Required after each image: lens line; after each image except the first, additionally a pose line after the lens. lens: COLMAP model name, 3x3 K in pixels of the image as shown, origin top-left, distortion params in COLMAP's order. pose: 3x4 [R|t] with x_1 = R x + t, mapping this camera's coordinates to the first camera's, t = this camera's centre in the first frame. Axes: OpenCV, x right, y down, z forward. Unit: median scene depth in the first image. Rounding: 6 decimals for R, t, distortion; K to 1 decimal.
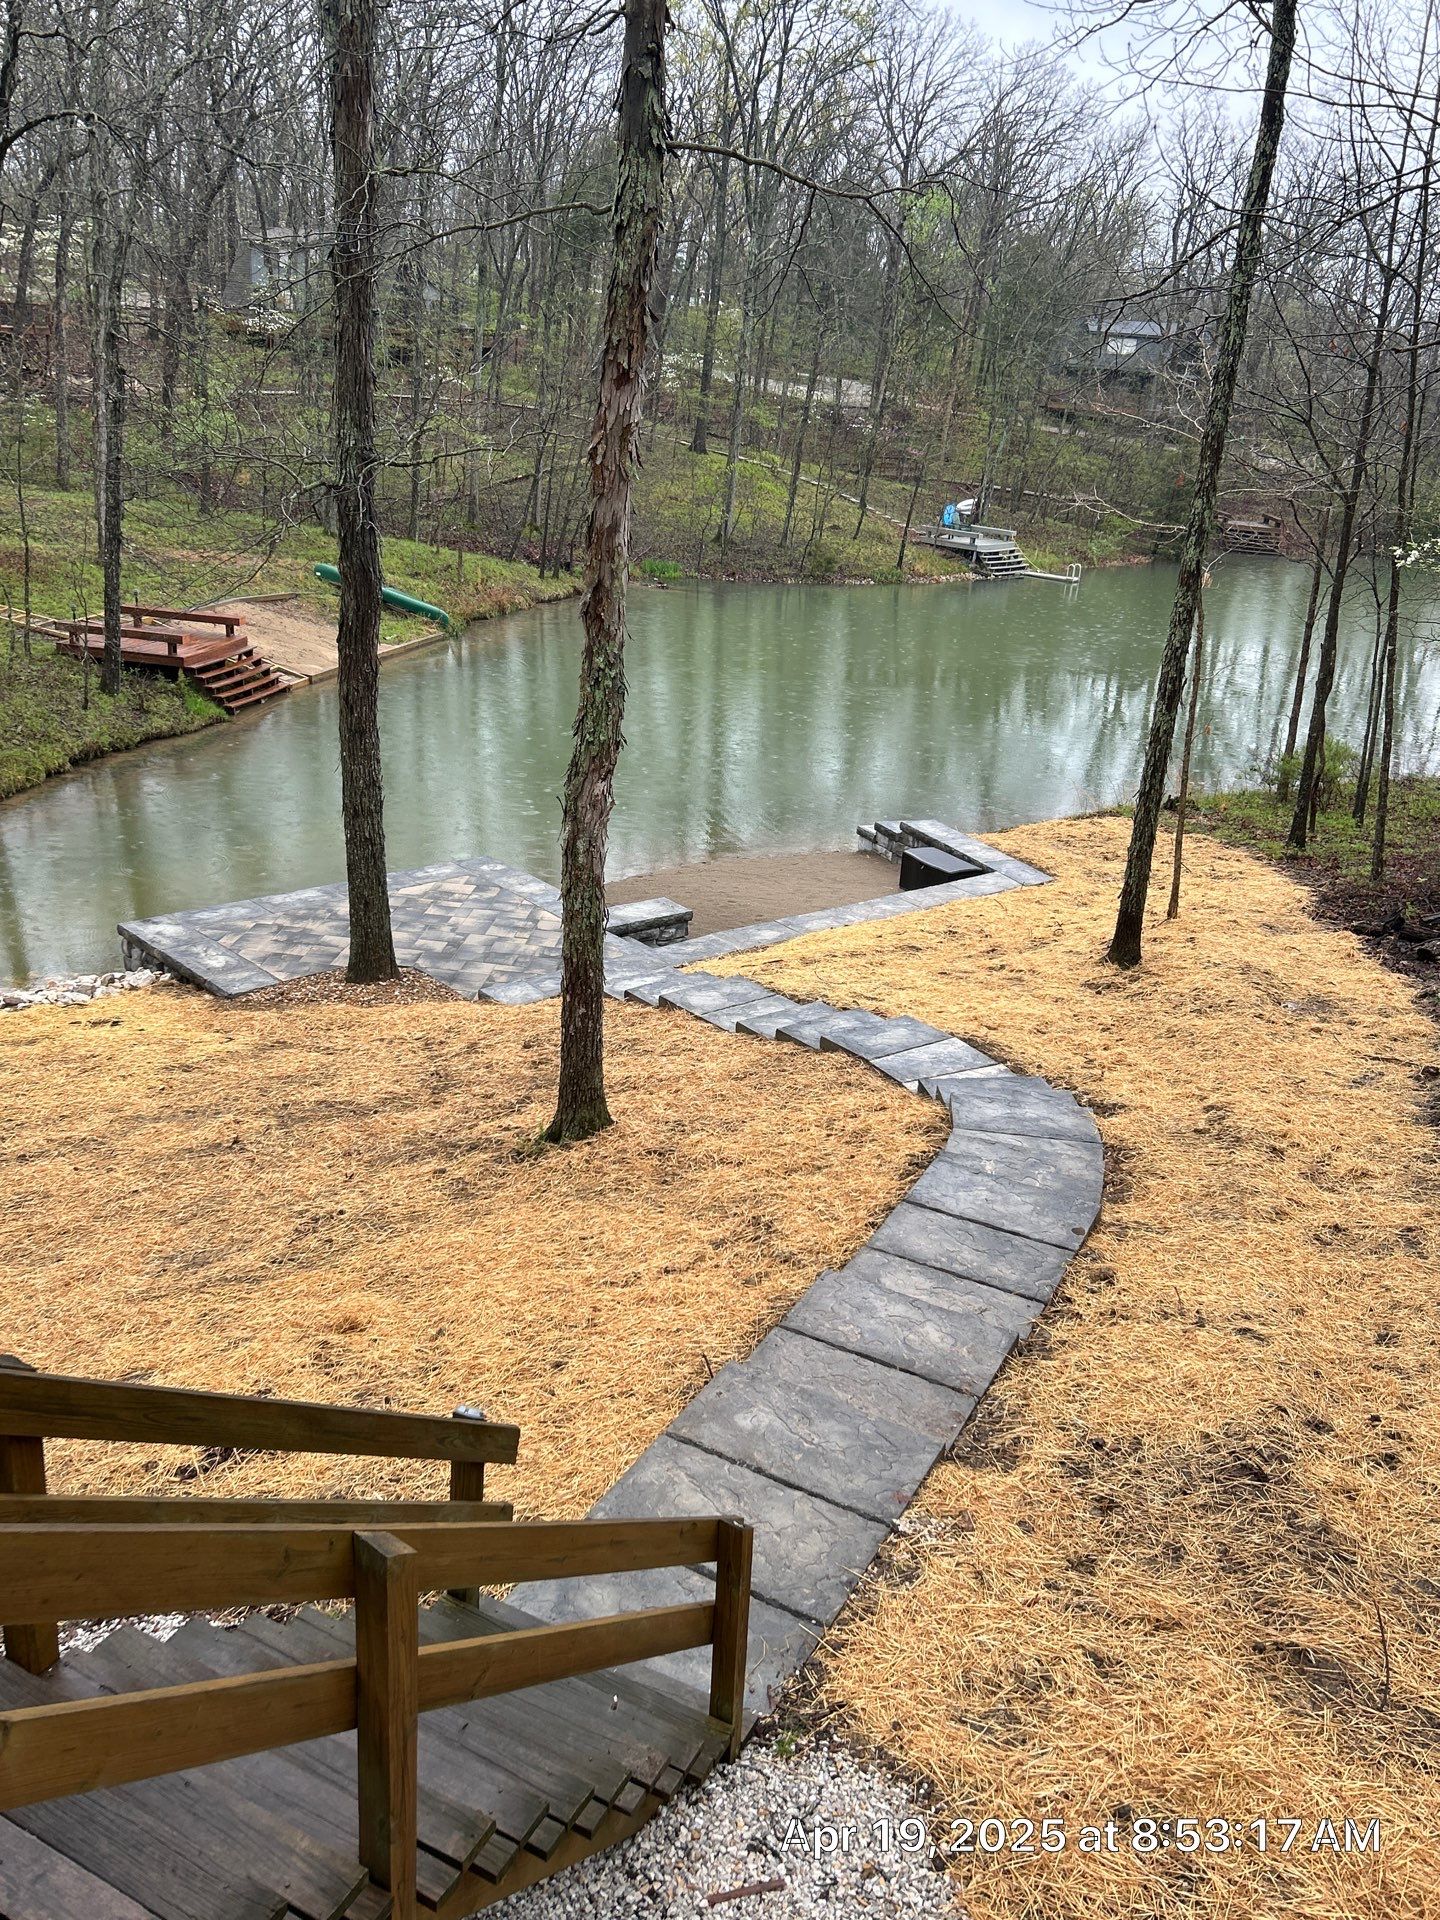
lens RADIAL K [[1521.2, 0, 720.0], [0, 1521.2, 960.0], [0, 0, 1]] dist [0.077410, -0.096938]
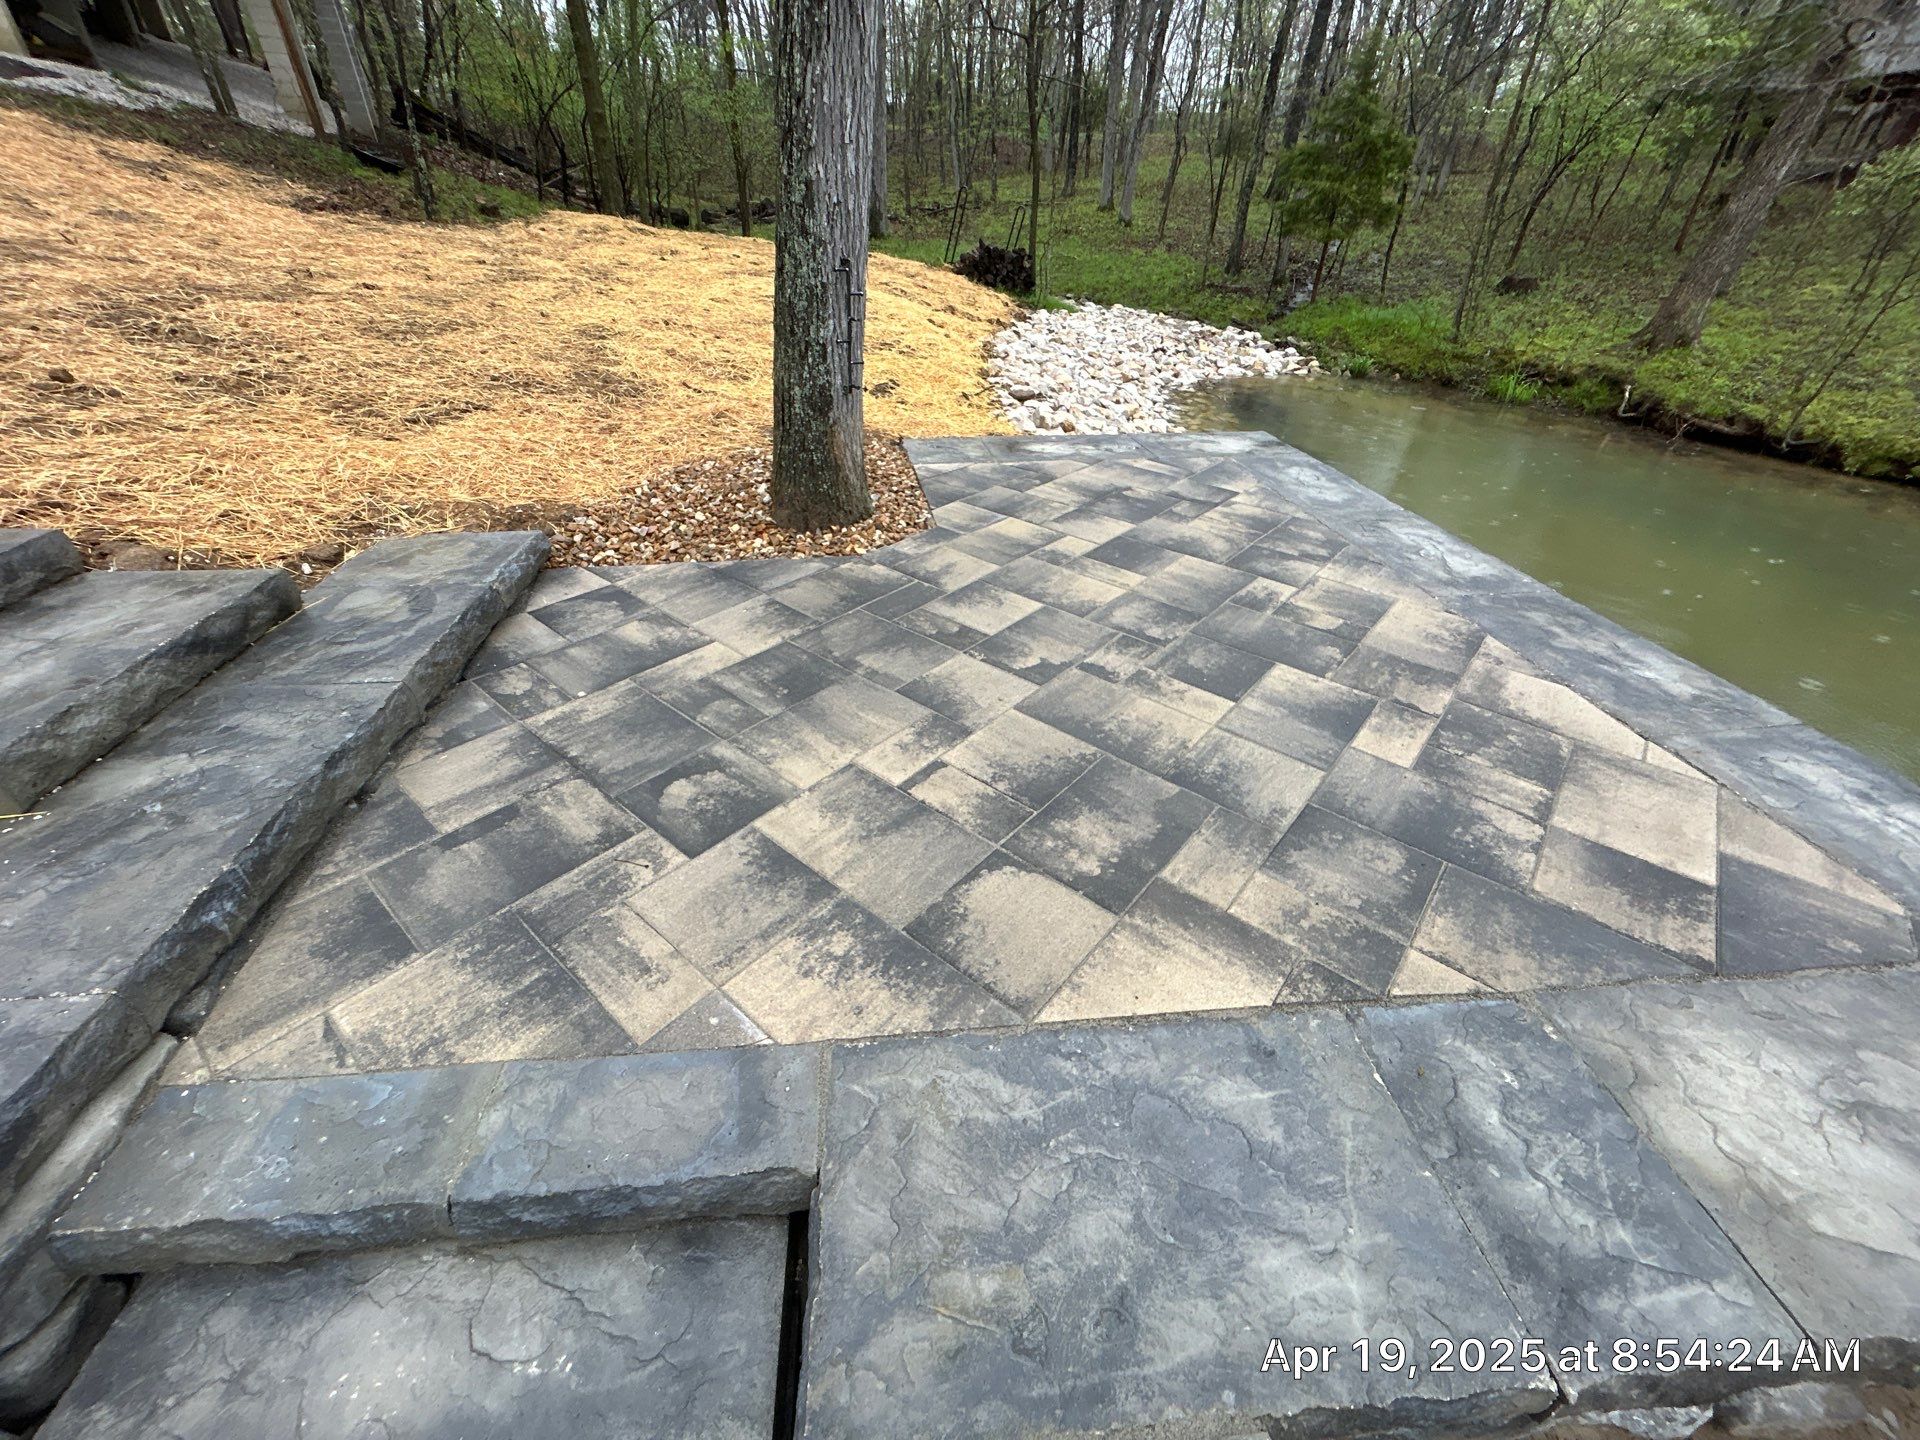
lens RADIAL K [[800.0, 0, 978.3], [0, 800.0, 719.6], [0, 0, 1]] dist [0.003361, 0.000734]
pose [[-0.560829, 0.374608, -0.738335, -0.031485], [-0.369468, 0.684823, 0.628101, -0.063771], [0.740921, 0.625049, -0.245663, 0.660434]]
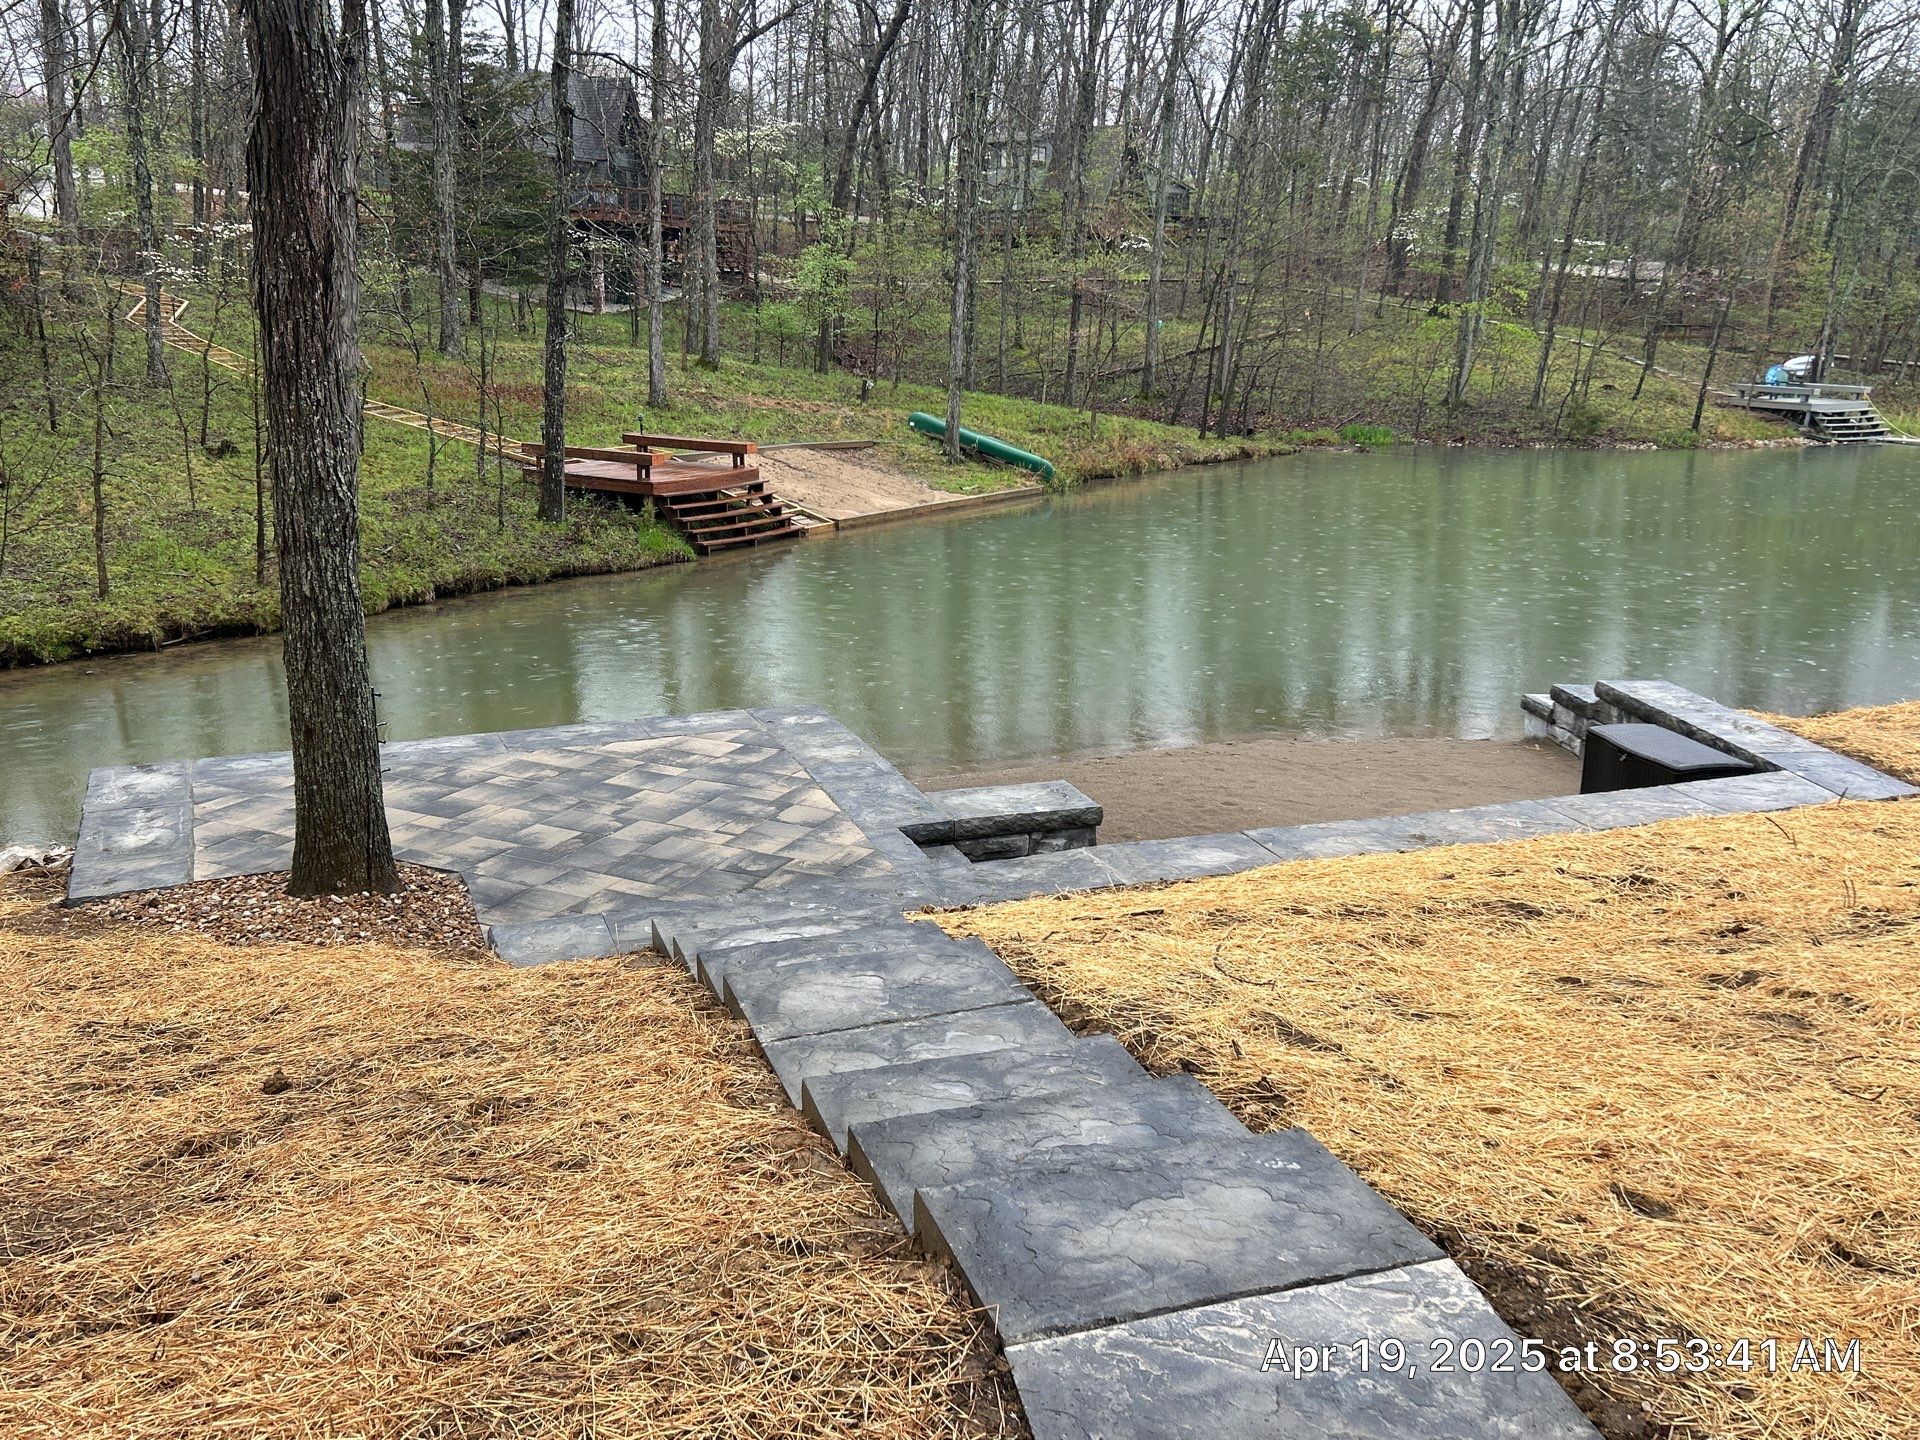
lens RADIAL K [[1521.2, 0, 960.0], [0, 1521.2, 720.0], [0, 0, 1]] dist [0.077410, -0.096938]
pose [[0.940025, 0.031352, -0.339663, 0.076483], [-0.071927, 0.991596, -0.107531, -0.001775], [0.333437, 0.125513, 0.934380, 0.344188]]
